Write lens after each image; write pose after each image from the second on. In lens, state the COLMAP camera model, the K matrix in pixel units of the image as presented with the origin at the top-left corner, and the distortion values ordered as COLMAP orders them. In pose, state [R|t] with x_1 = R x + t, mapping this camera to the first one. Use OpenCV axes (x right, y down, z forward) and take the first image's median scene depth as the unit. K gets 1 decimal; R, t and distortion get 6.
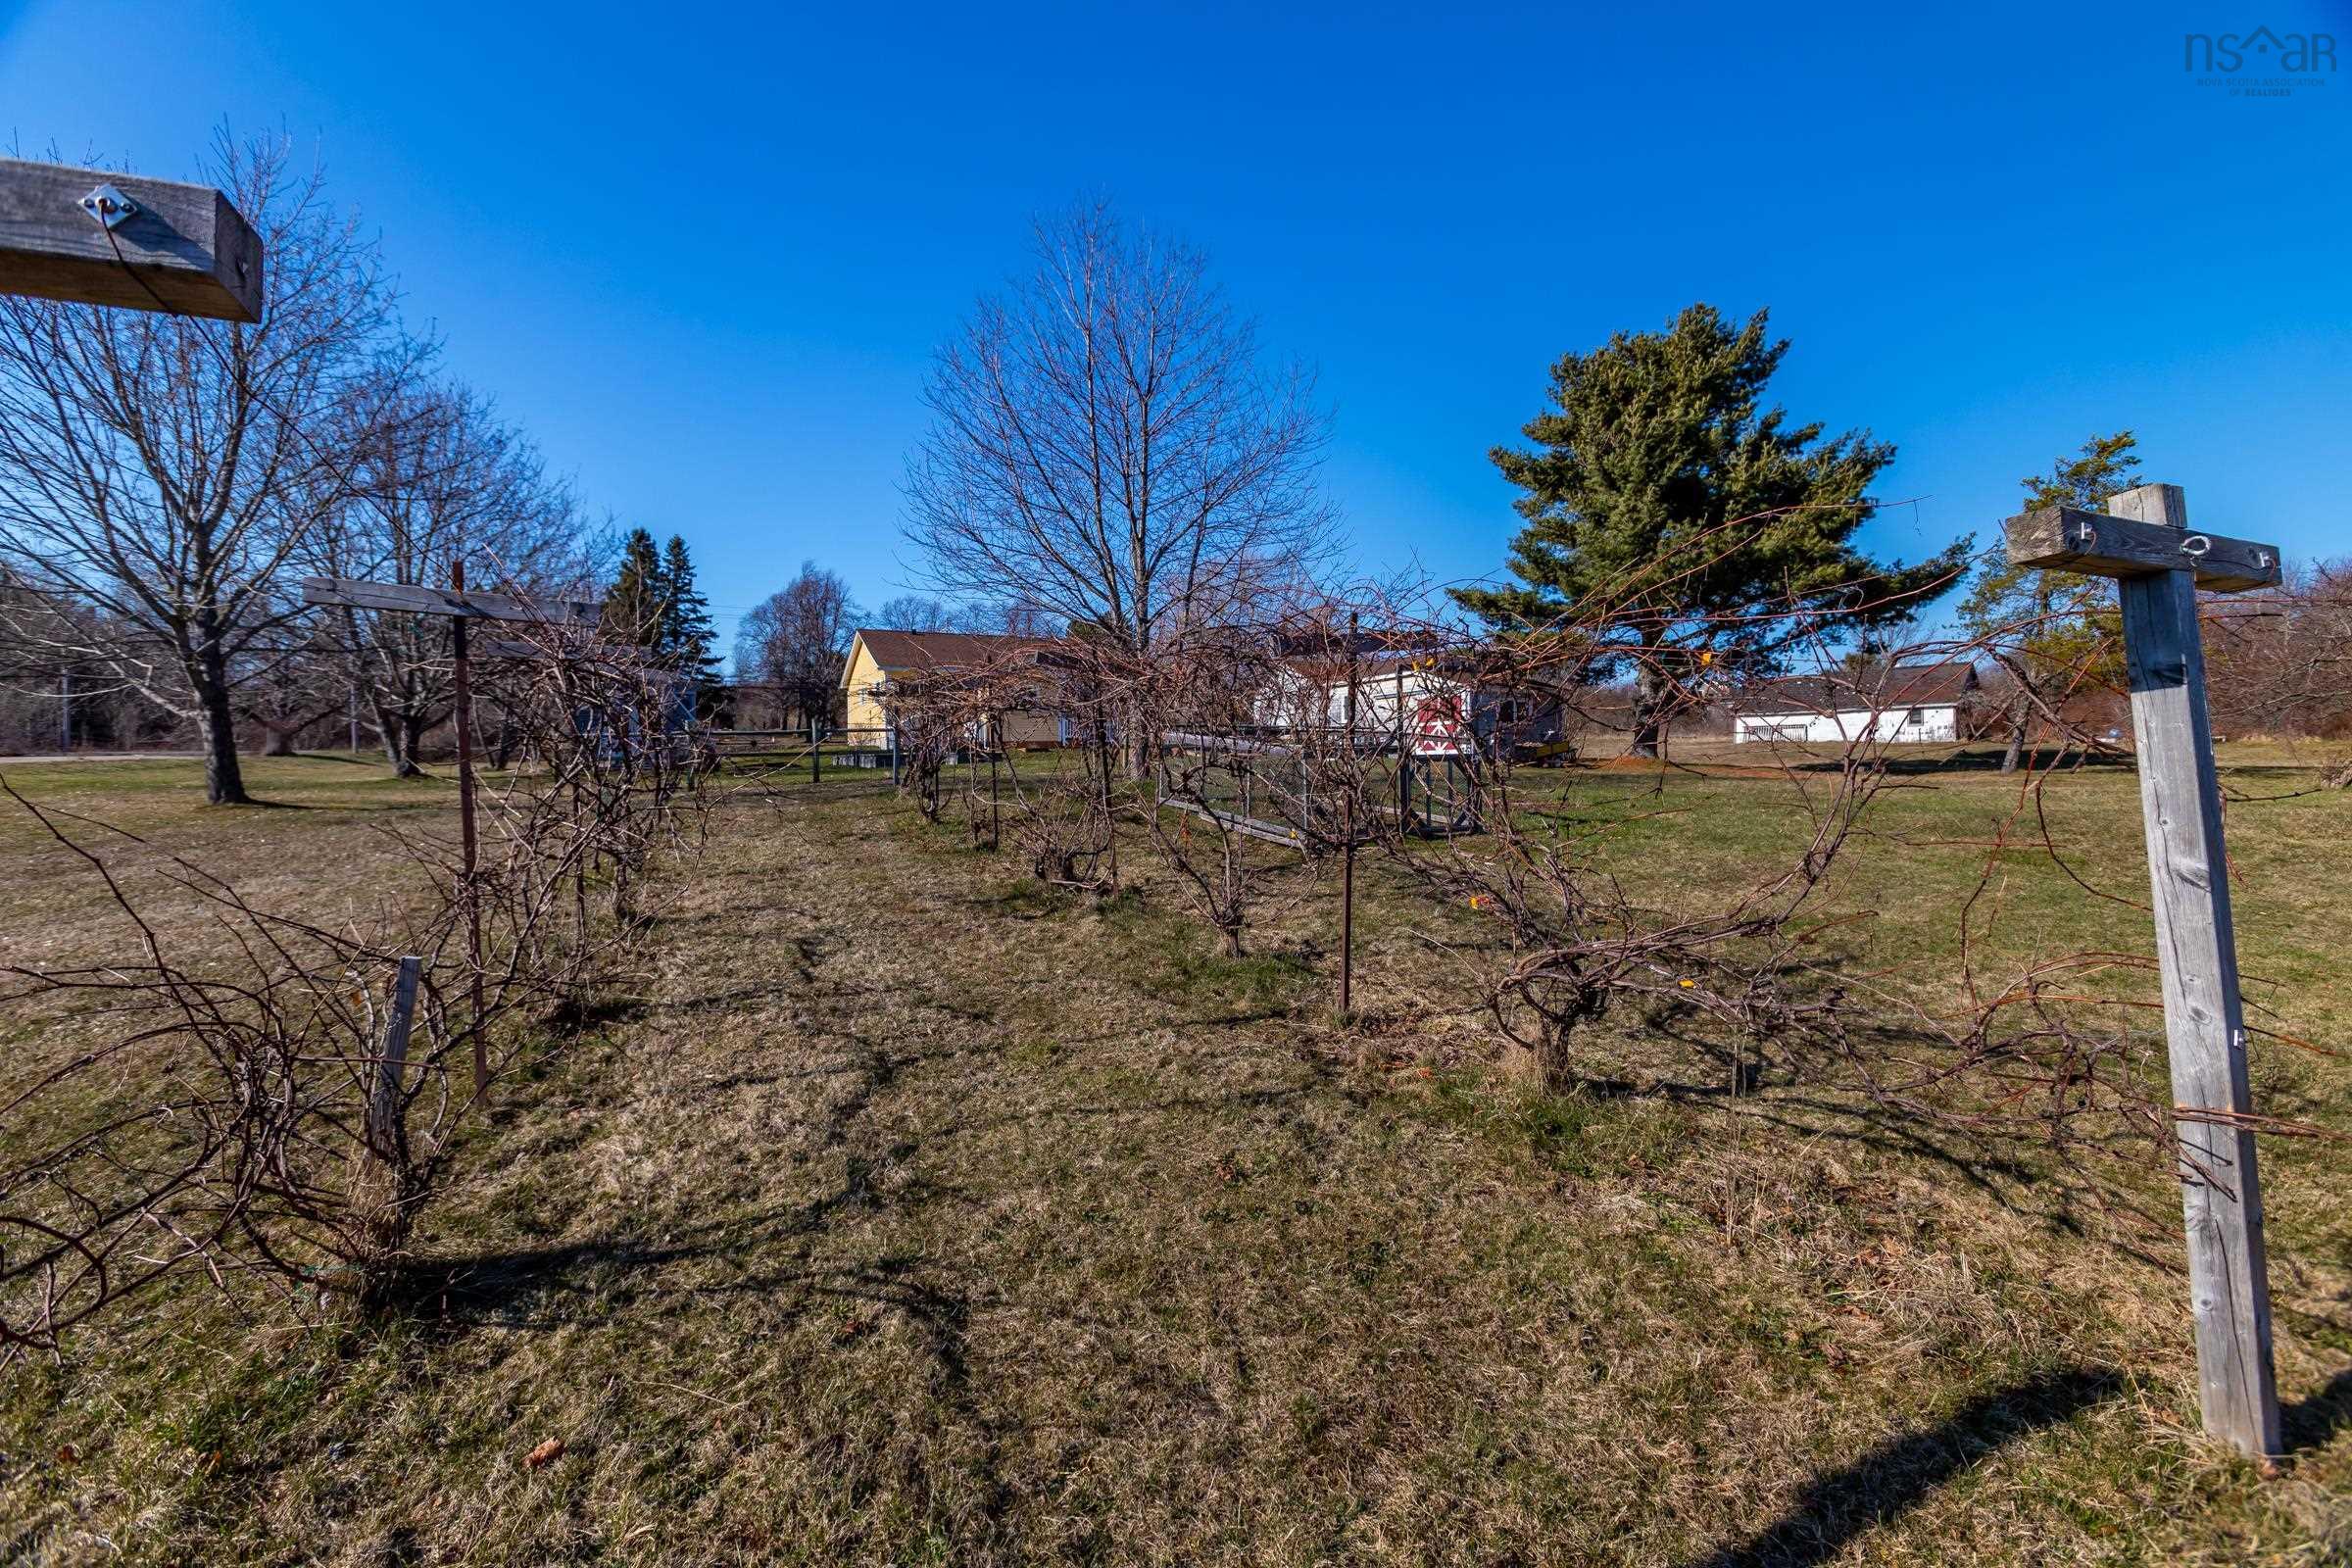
lens RADIAL K [[1052.9, 0, 1175.0], [0, 1052.9, 780.0], [0, 0, 1]] dist [0.004171, 0.002573]
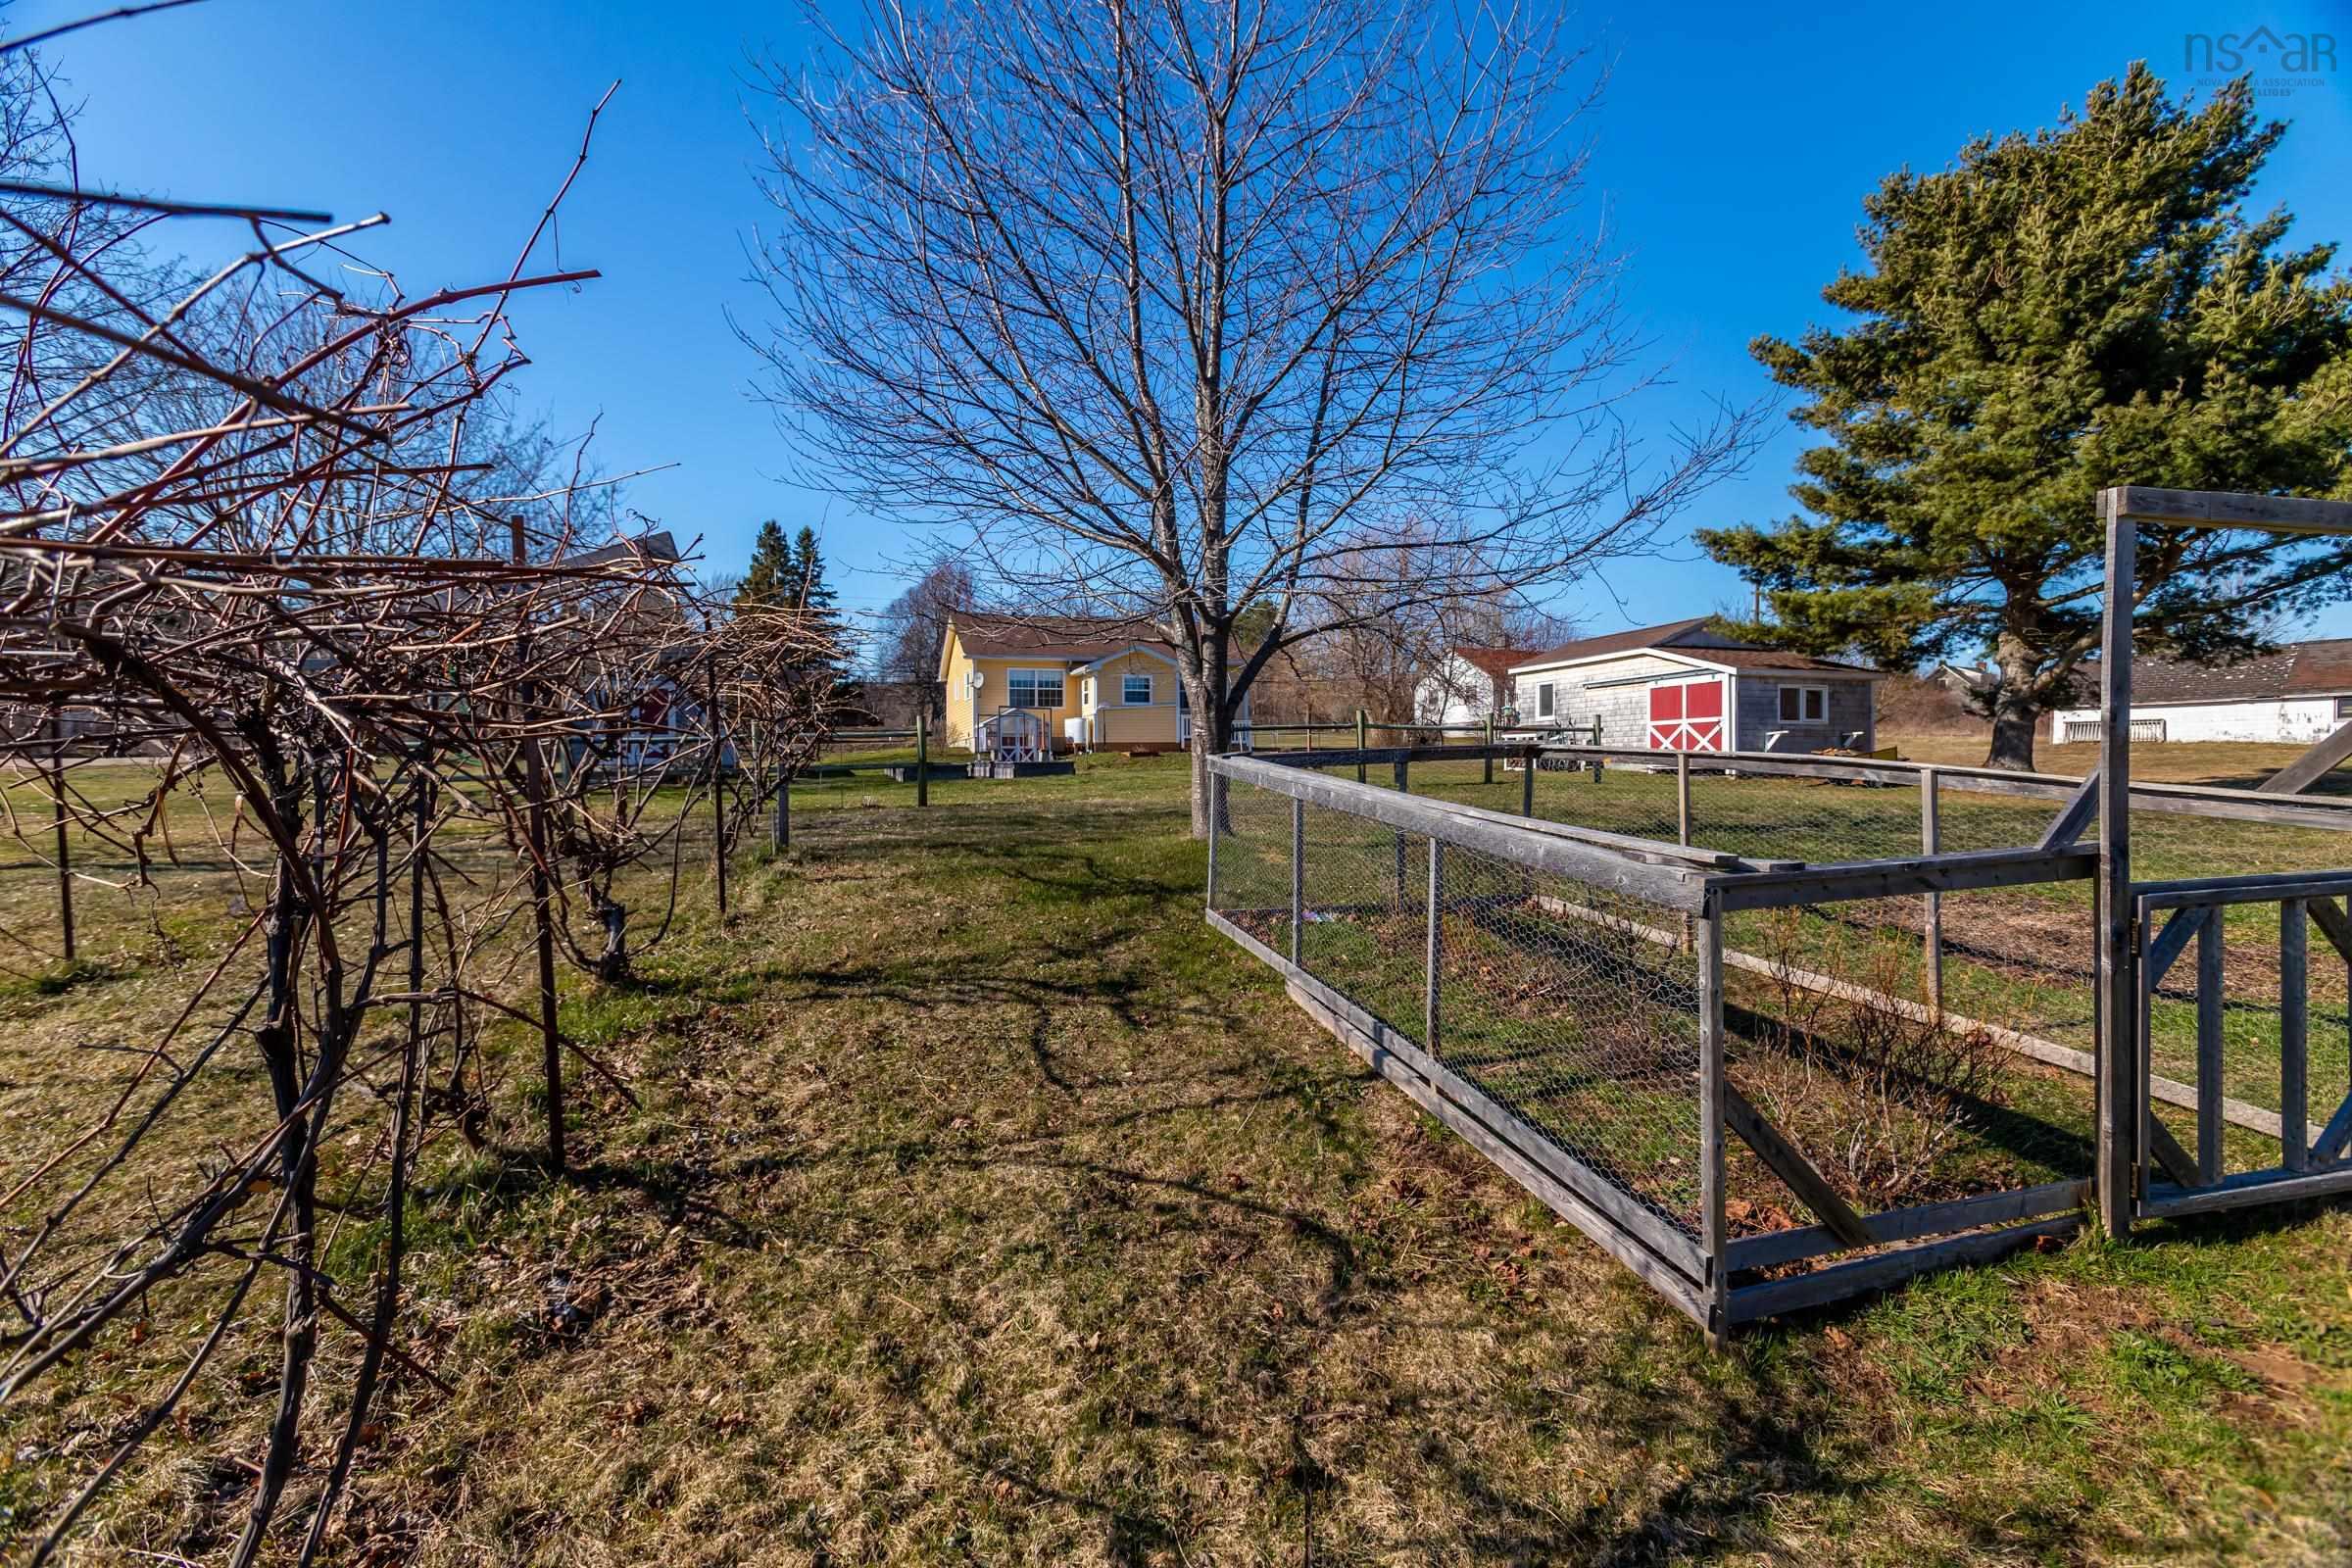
lens RADIAL K [[1052.9, 0, 1190.7], [0, 1052.9, 766.7], [0, 0, 1]] dist [0.004171, 0.002573]
pose [[0.991541, 0.002370, -0.129776, 0.012810], [-0.003285, 0.999971, -0.006837, -0.019062], [0.129756, 0.007206, 0.991520, 0.259702]]
